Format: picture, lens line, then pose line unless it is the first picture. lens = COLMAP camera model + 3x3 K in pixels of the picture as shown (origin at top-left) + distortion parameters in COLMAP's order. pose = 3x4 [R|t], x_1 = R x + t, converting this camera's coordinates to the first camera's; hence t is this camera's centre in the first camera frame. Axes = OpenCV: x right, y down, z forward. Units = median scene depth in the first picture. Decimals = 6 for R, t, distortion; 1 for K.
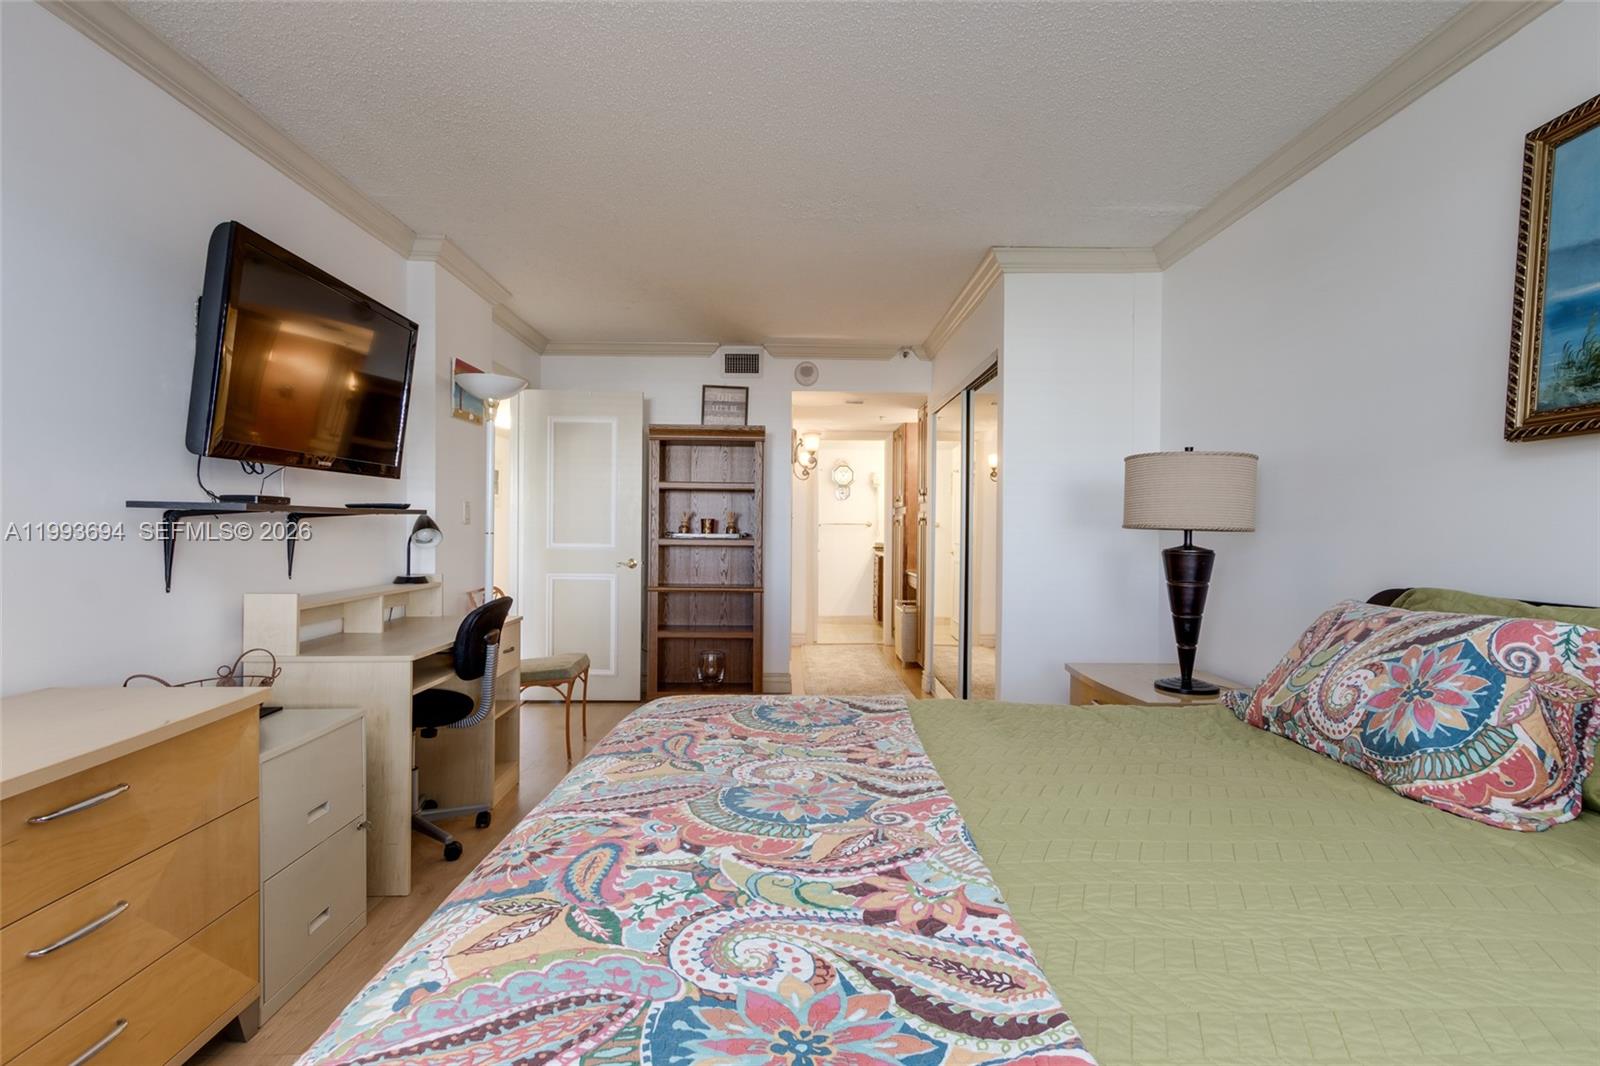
lens RADIAL K [[742.0, 0, 804.7], [0, 742.0, 526.7], [0, 0, 1]] dist [0.003448, -0.000225]
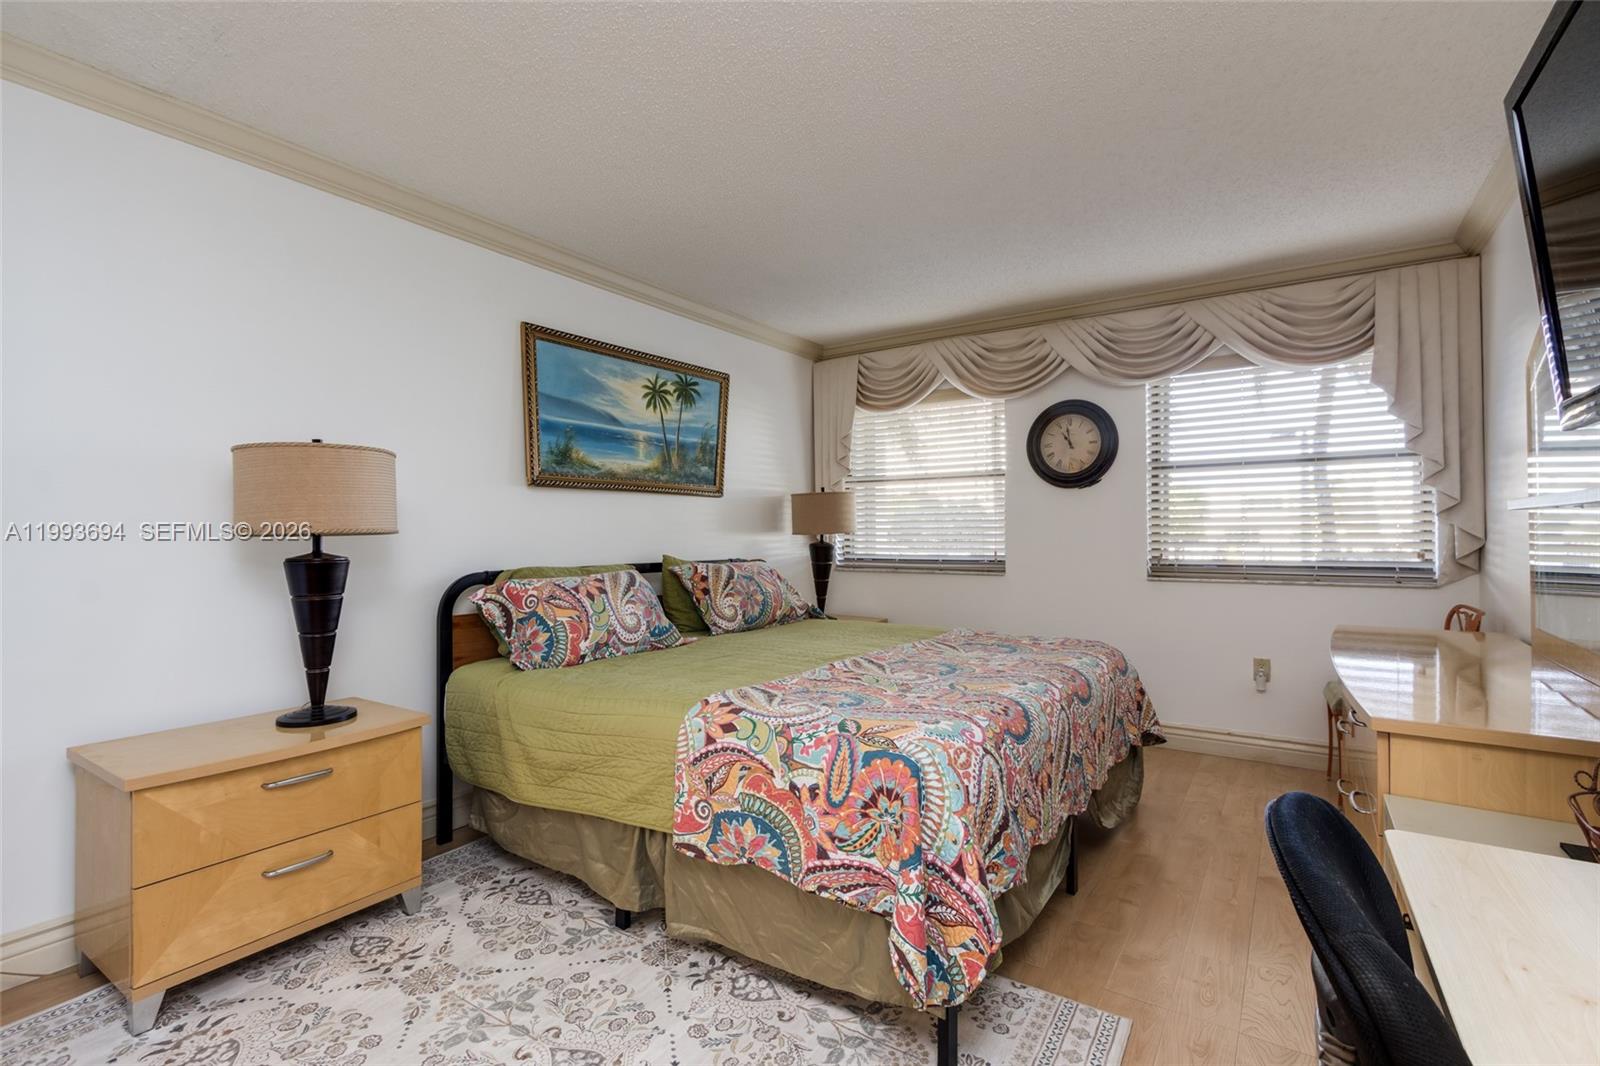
lens RADIAL K [[742.0, 0, 804.7], [0, 742.0, 526.7], [0, 0, 1]] dist [0.003448, -0.000225]
pose [[-0.814568, 0.002750, 0.580062, -0.717501], [-0.000595, 0.999984, -0.005577, -0.001021], [-0.580068, -0.004888, -0.814553, 2.201267]]
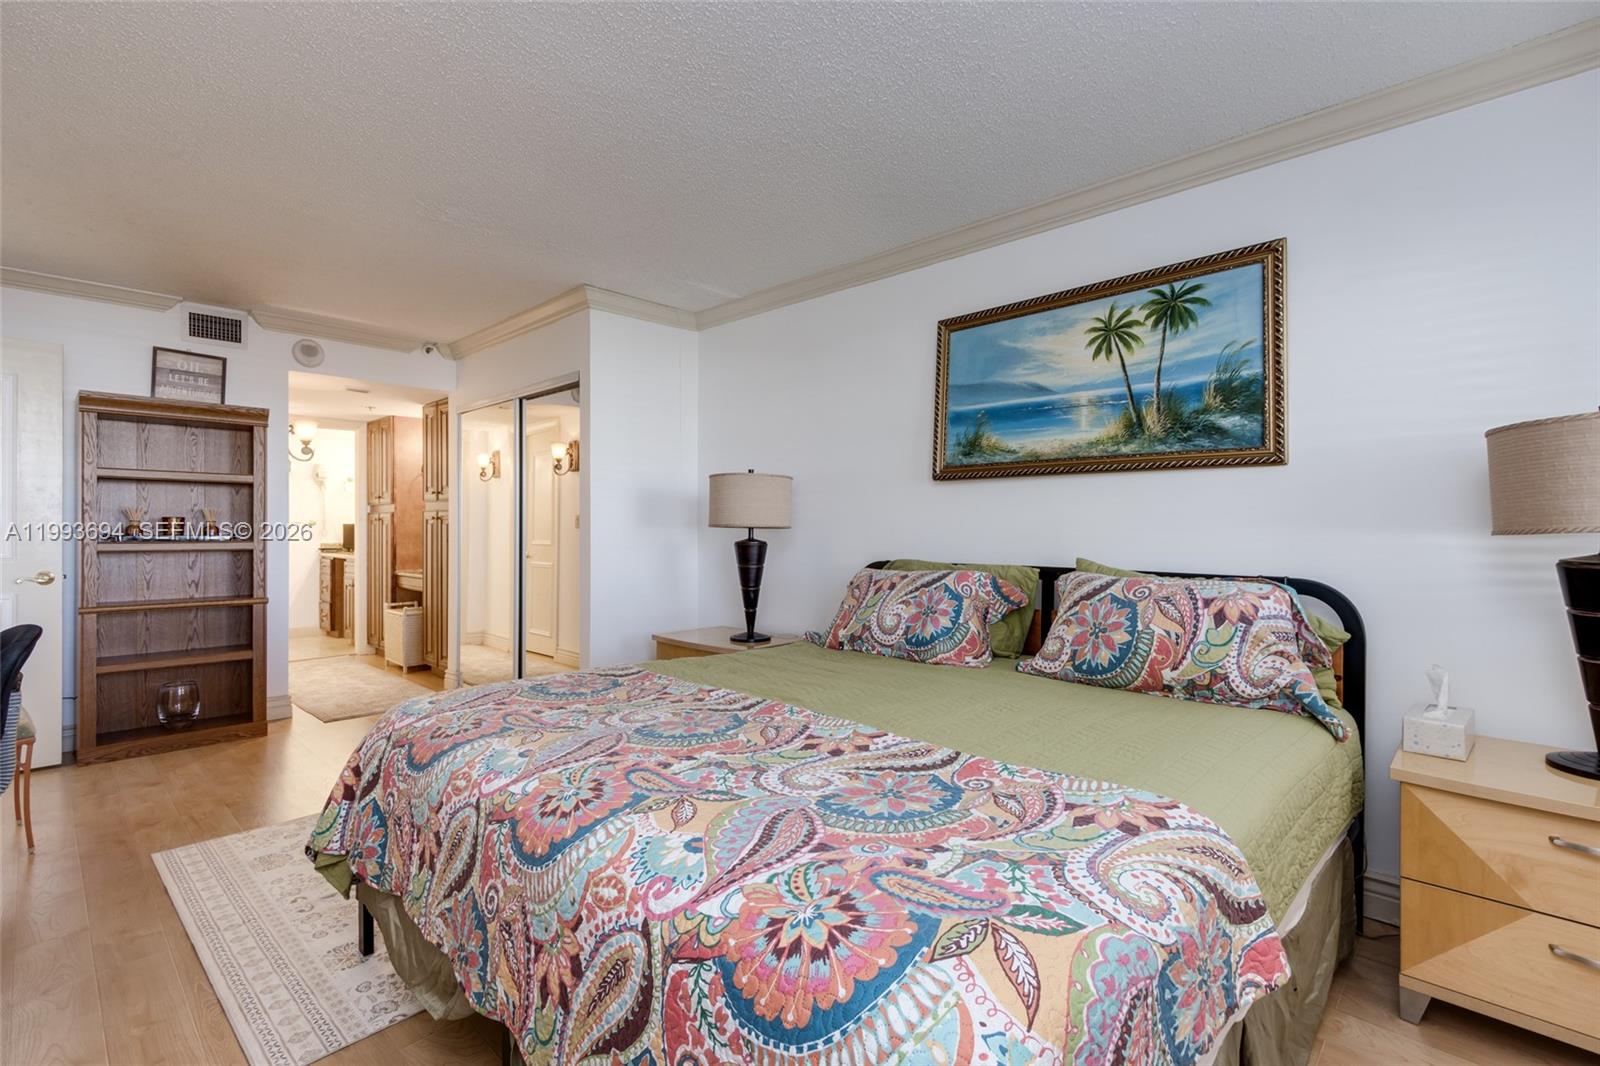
lens RADIAL K [[728.5, 0, 794.9], [0, 728.5, 526.8], [0, 0, 1]] dist [0.001935, 0.000134]
pose [[0.711353, -0.005807, 0.702811, -0.645059], [0.003133, 0.999982, 0.005092, -0.006879], [-0.702828, -0.001420, 0.711358, -0.080764]]
